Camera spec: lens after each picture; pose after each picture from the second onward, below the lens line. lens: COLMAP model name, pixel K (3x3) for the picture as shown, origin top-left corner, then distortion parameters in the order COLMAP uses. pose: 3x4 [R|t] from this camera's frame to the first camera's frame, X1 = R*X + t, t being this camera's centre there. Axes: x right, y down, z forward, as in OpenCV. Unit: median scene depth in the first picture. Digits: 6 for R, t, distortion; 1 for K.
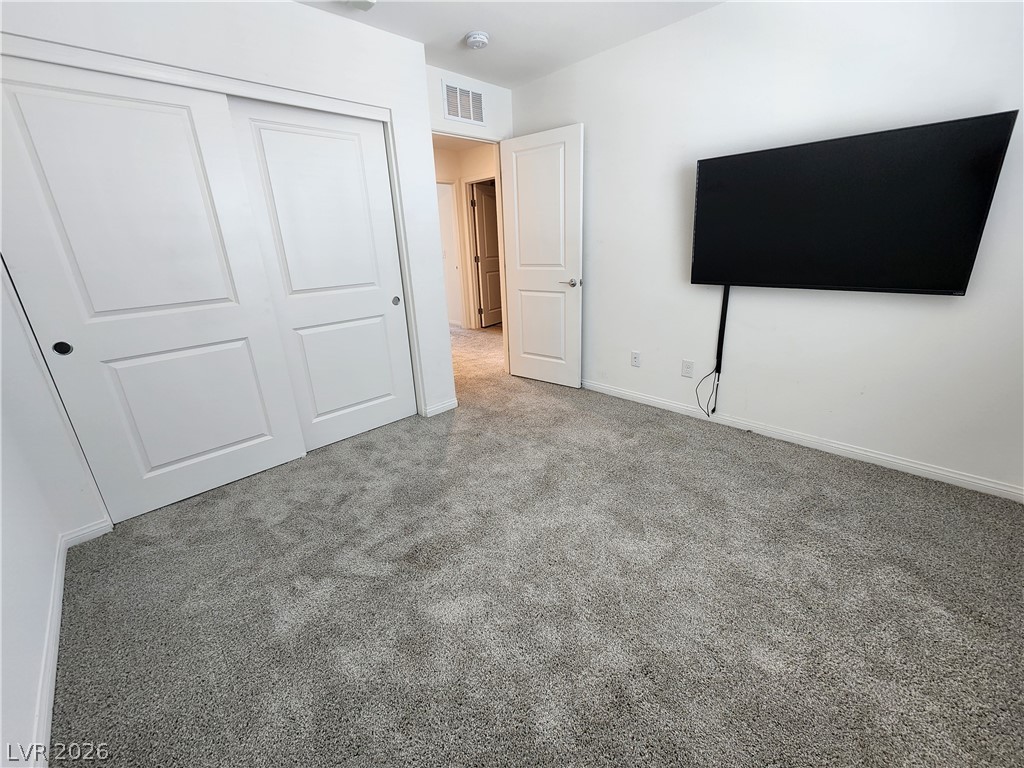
lens RADIAL K [[416.6, 0, 519.6], [0, 416.6, 381.2], [0, 0, 1]] dist [0.000294, -0.001938]
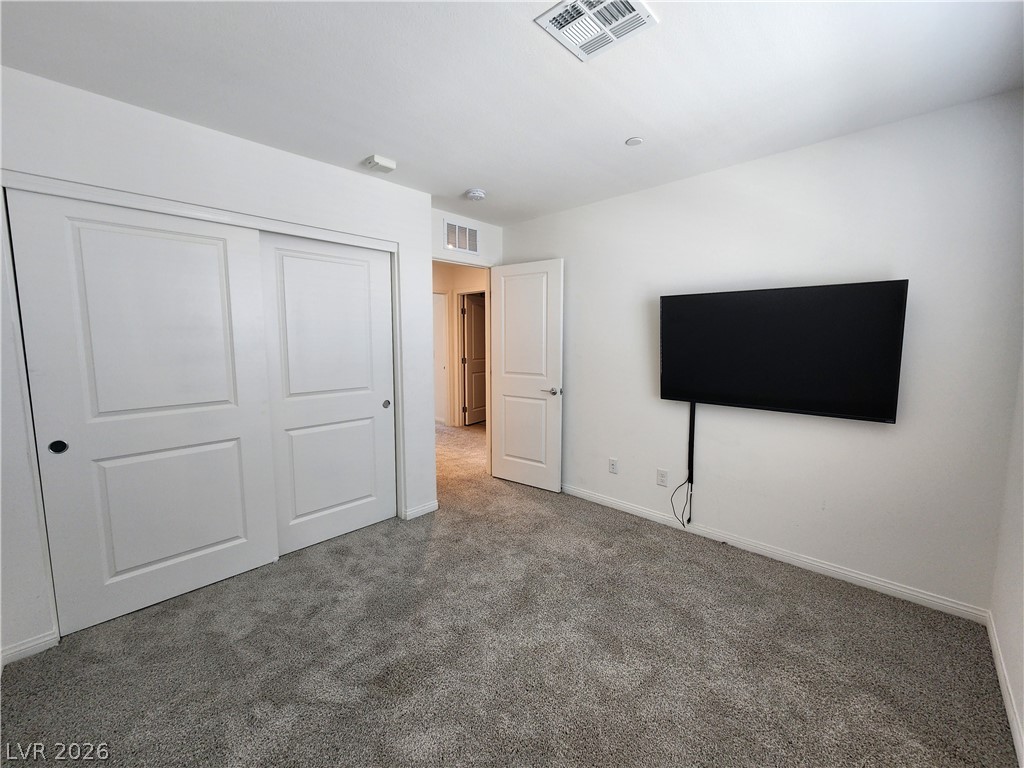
lens RADIAL K [[416.6, 0, 518.7], [0, 416.6, 380.7], [0, 0, 1]] dist [0.000294, -0.001938]
pose [[0.998697, 0.034541, 0.037565, -0.005606], [-0.025288, 0.974351, -0.223609, -0.033191], [-0.044325, 0.222367, 0.973955, -0.077026]]
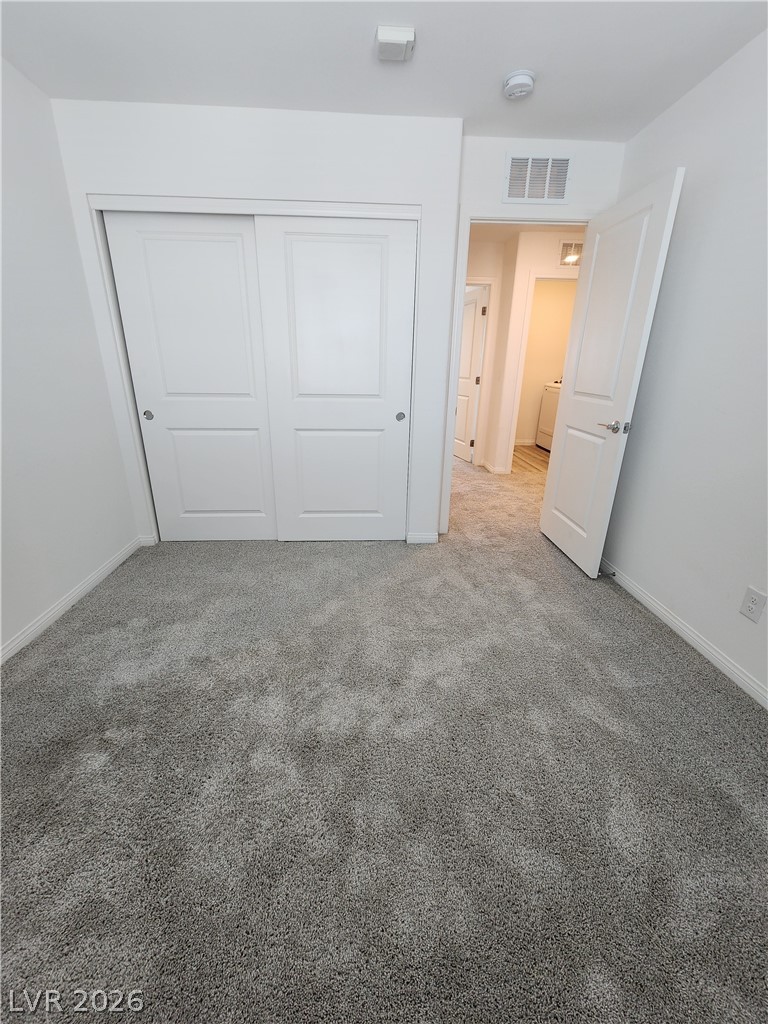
lens RADIAL K [[416.6, 0, 381.7], [0, 416.6, 509.8], [0, 0, 1]] dist [0.000294, -0.001938]
pose [[0.722345, 0.284631, -0.630241, 0.503307], [-0.253790, 0.956887, 0.141273, -0.169932], [0.643280, 0.057901, 0.763439, 0.398845]]
